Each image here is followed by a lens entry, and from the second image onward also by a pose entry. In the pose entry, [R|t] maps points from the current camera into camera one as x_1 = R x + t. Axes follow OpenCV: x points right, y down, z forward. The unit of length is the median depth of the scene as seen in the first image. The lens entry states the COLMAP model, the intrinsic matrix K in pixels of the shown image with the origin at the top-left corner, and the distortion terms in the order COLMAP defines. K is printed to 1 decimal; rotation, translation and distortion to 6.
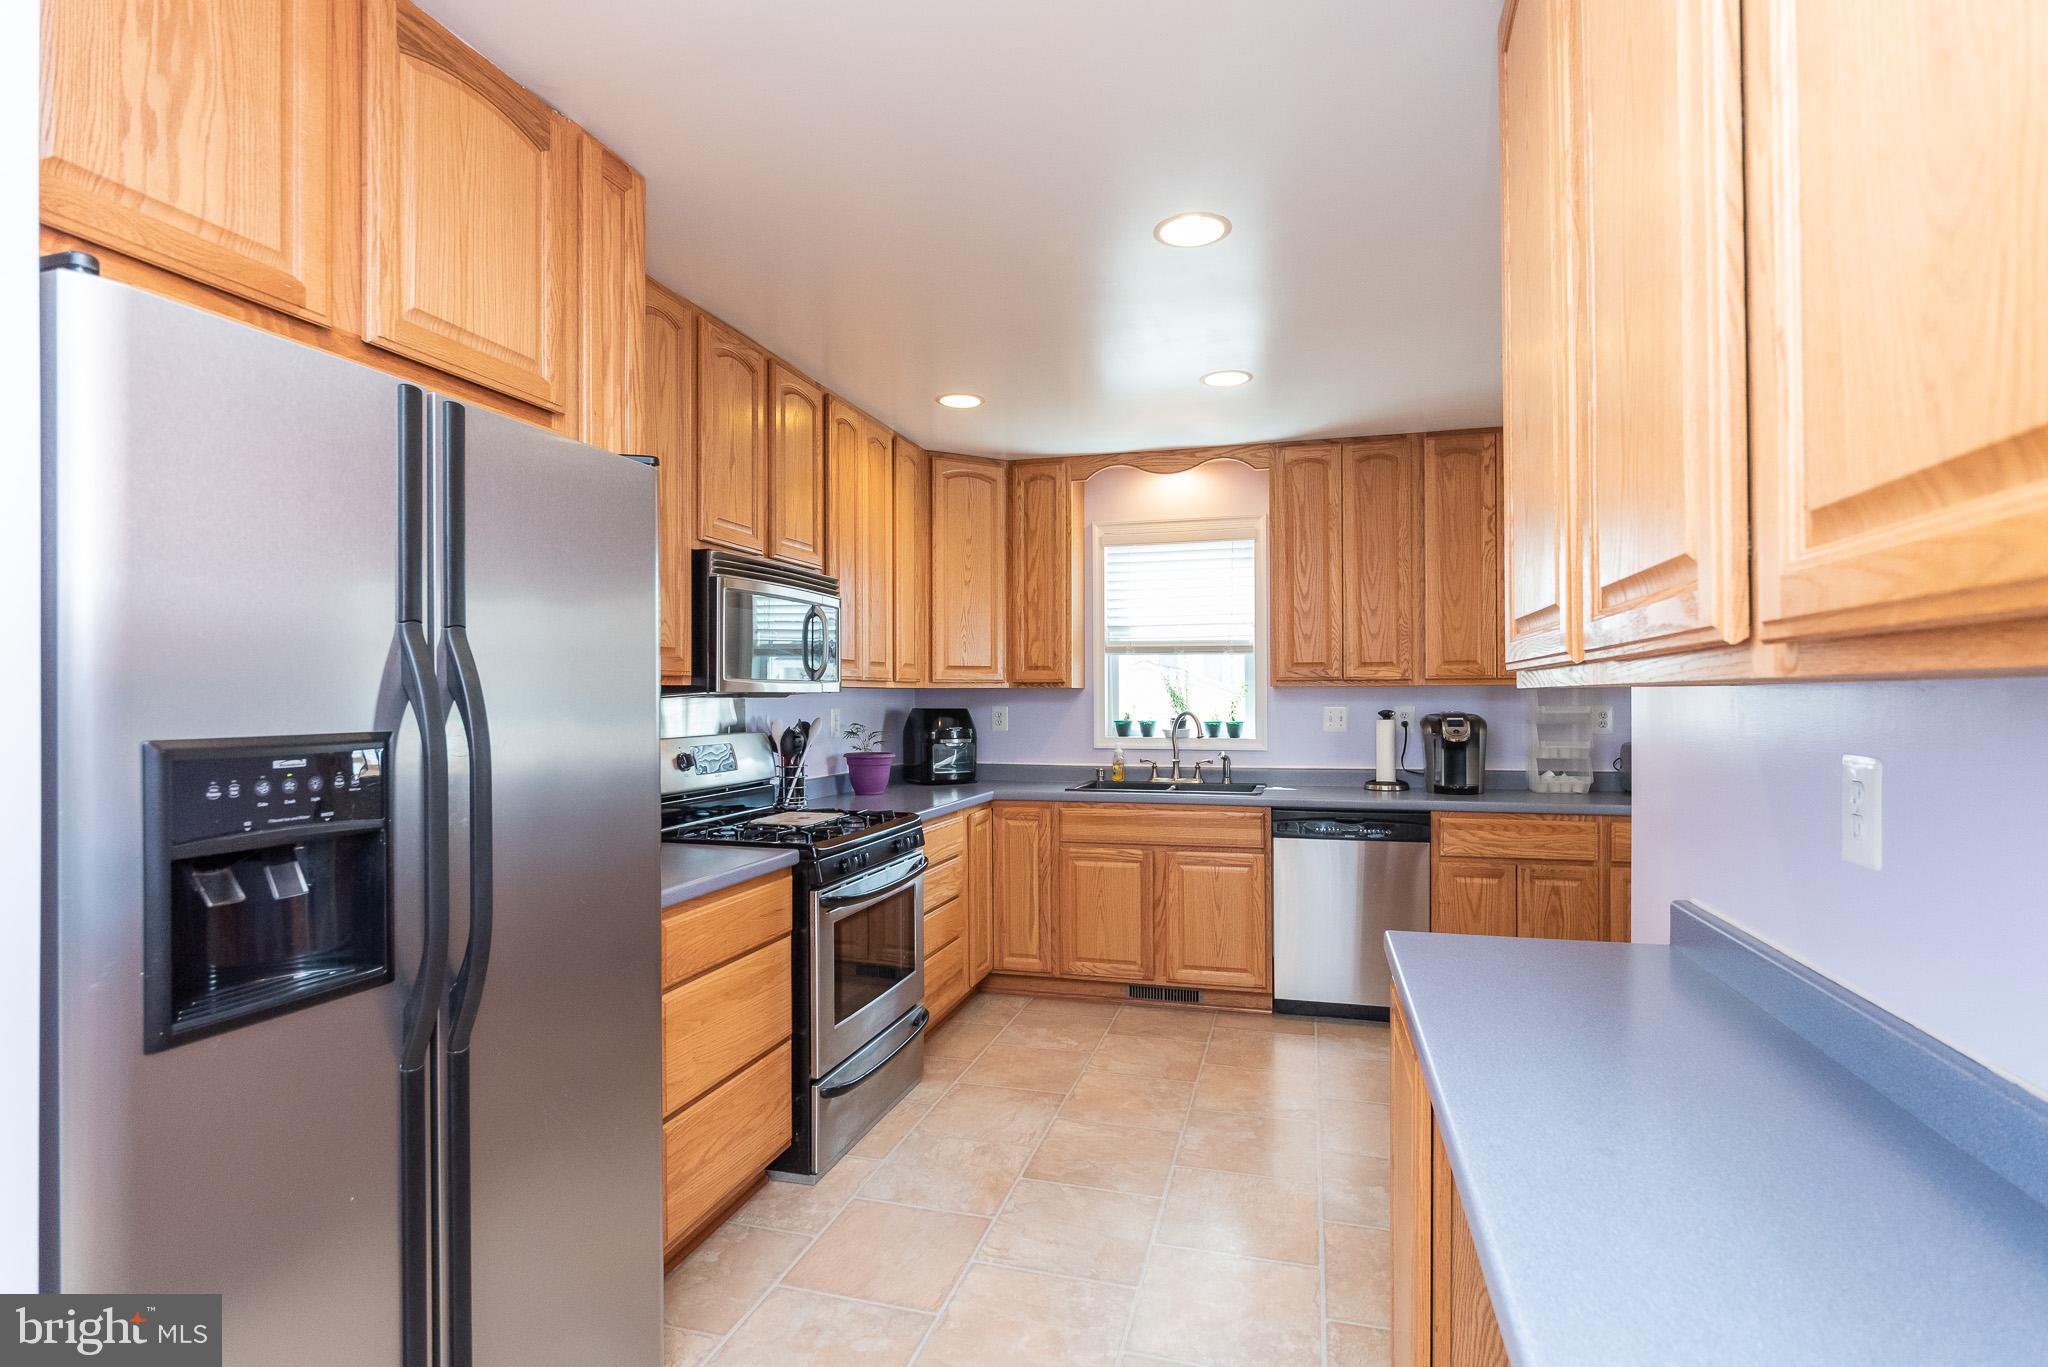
lens RADIAL K [[1002.4, 0, 1034.3], [0, 1002.4, 697.0], [0, 0, 1]] dist [-0.001669, 0.000808]
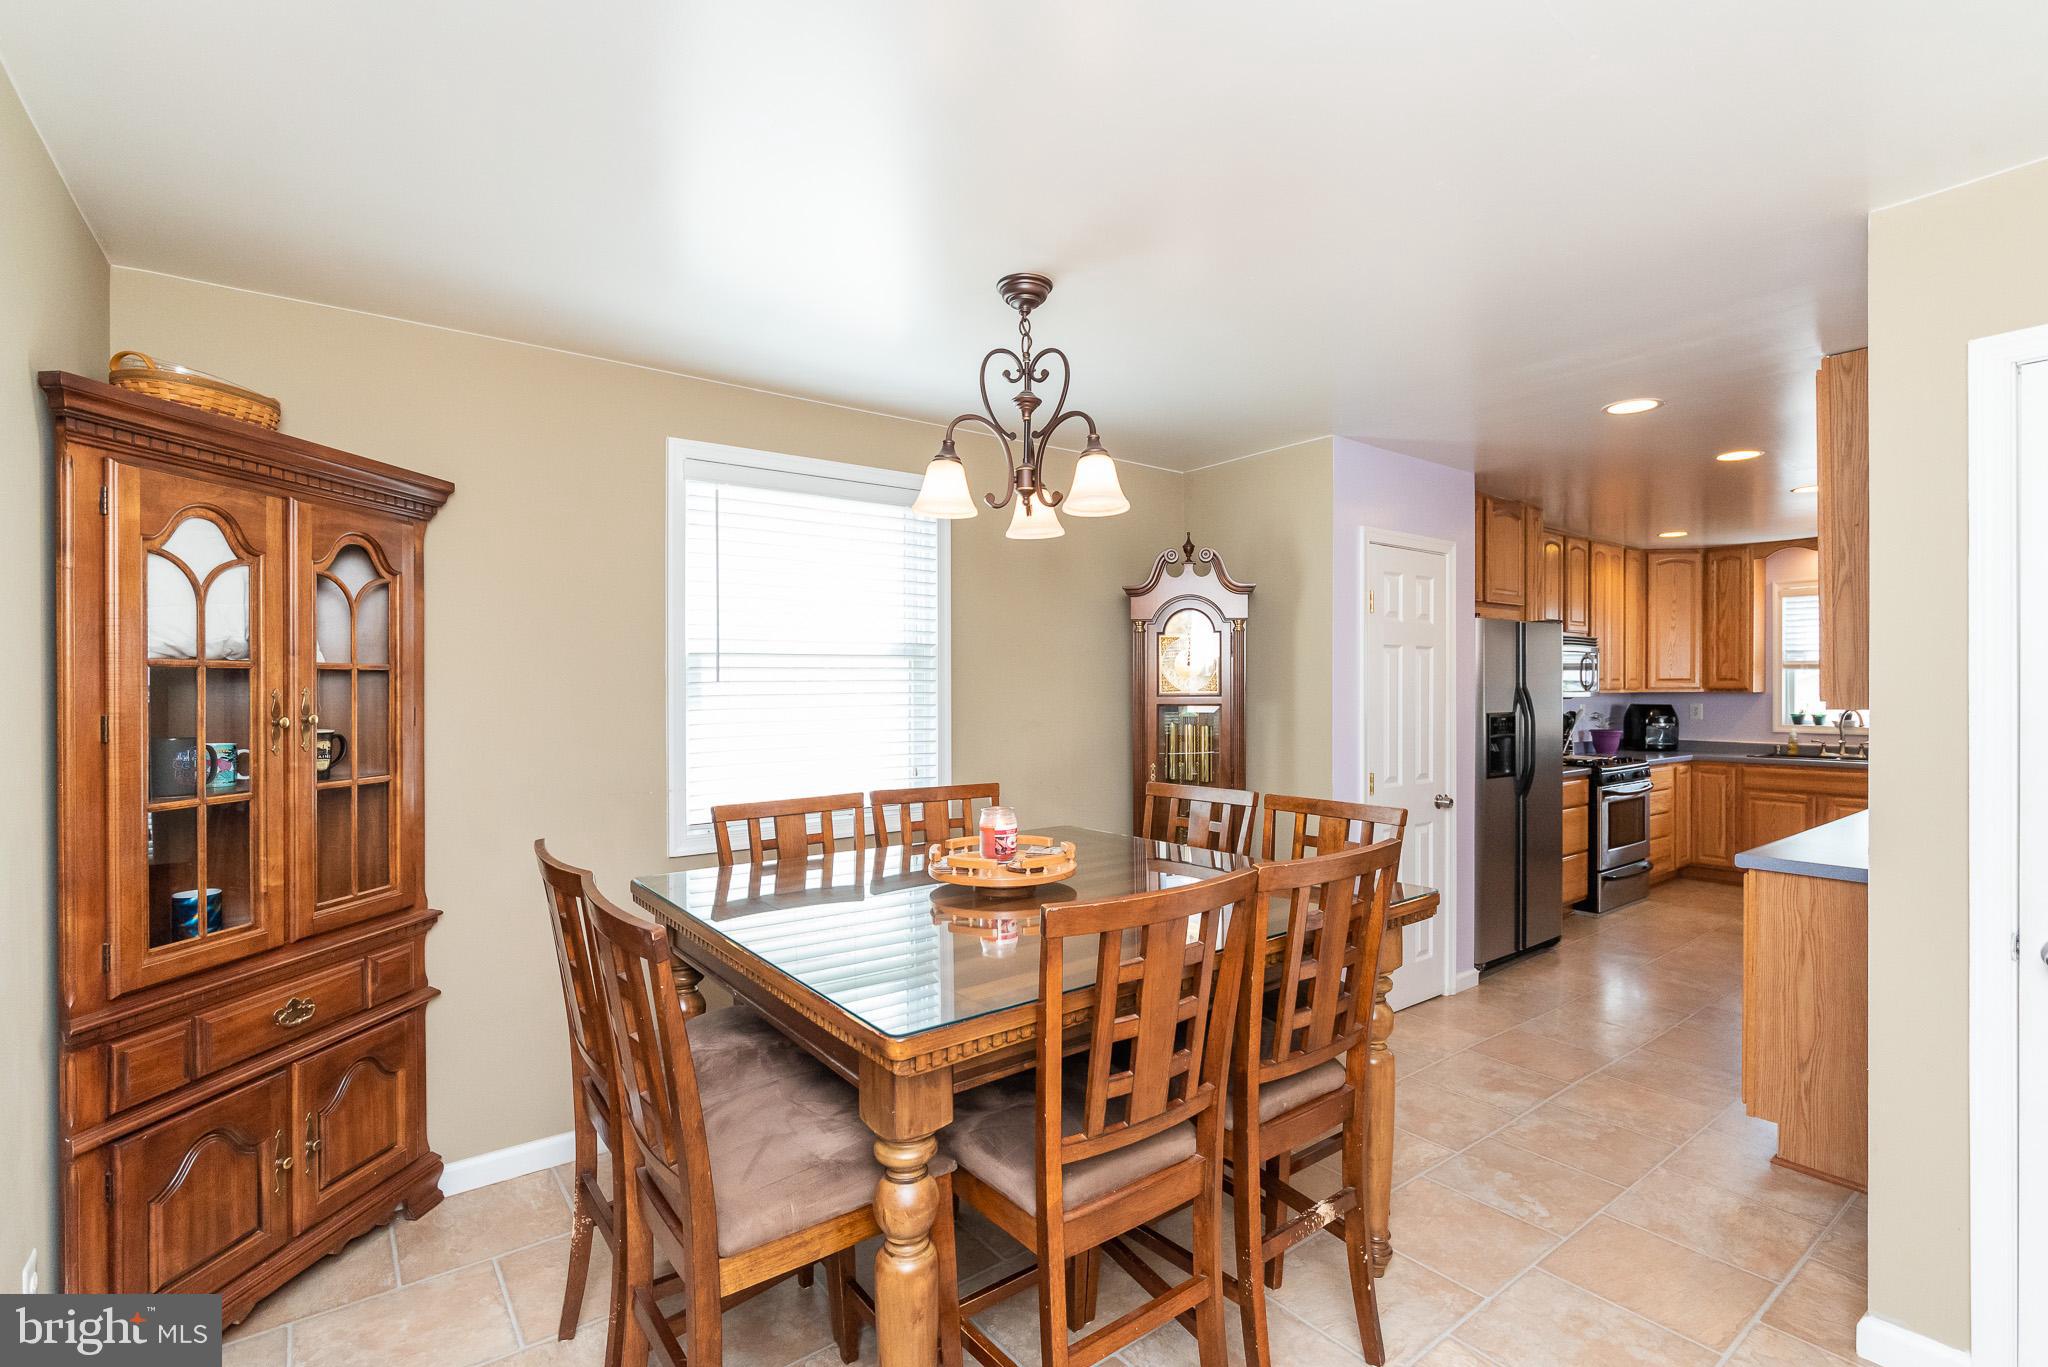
lens RADIAL K [[948.4, 0, 1018.2], [0, 948.4, 695.3], [0, 0, 1]] dist [-0.001593, -0.000067]
pose [[0.800346, 0.006286, -0.599505, 0.005923], [-0.000989, 0.999958, 0.009165, -0.018340], [0.599537, -0.006742, 0.800318, -0.937263]]
